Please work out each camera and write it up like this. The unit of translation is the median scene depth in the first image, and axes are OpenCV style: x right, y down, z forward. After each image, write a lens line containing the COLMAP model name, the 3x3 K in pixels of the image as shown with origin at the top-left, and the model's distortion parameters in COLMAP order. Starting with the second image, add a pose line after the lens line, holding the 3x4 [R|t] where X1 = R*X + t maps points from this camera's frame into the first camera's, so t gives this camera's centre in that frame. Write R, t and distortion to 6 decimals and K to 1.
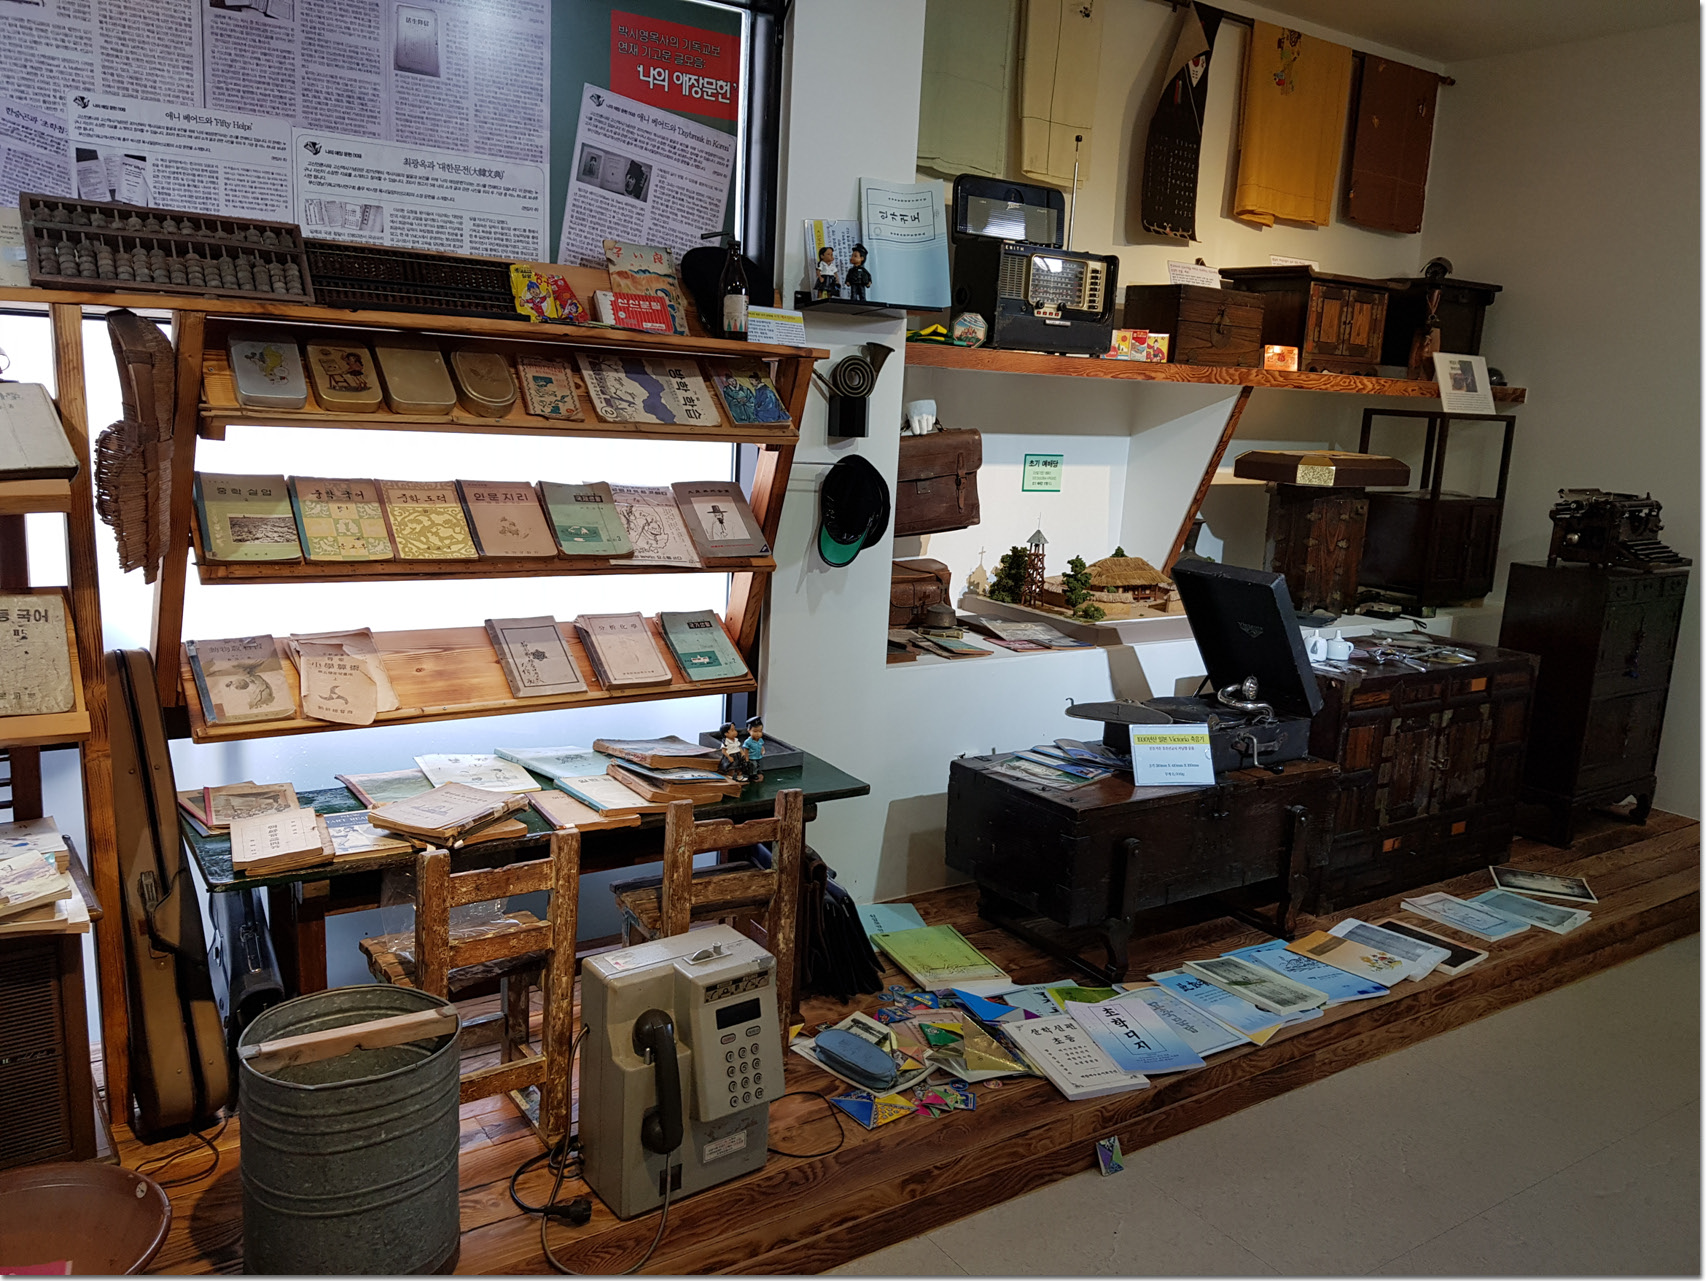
lens RADIAL K [[1315.8, 0, 889.9], [0, 1315.8, 640.2], [0, 0, 1]] dist [0.071795, -0.103147]
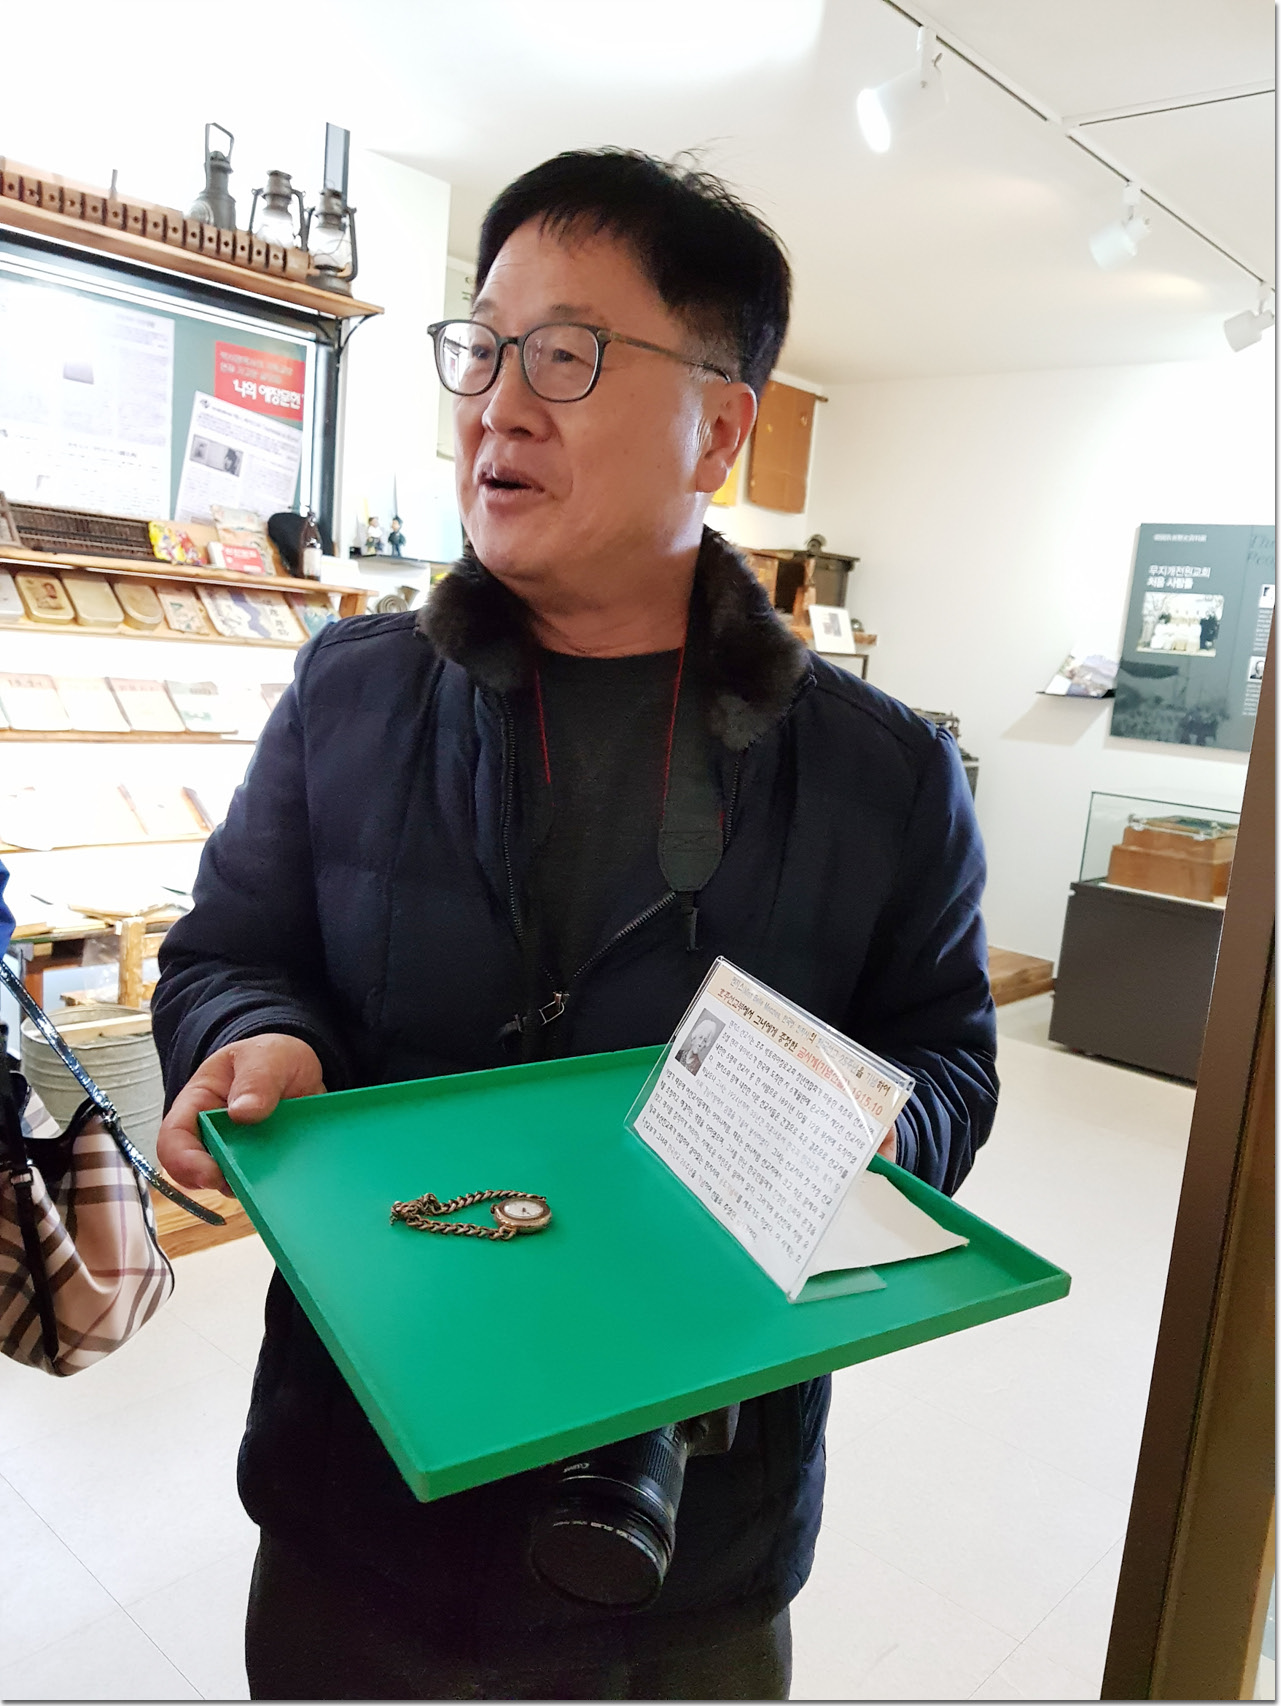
lens RADIAL K [[1336.8, 0, 654.4], [0, 1336.8, 849.6], [0, 0, 1]] dist [0.040614, -0.035283]
pose [[0.974026, -0.006430, 0.226345, -0.086286], [0.010560, 0.999799, -0.017041, 0.085743], [-0.226190, 0.018989, 0.973898, -0.462536]]
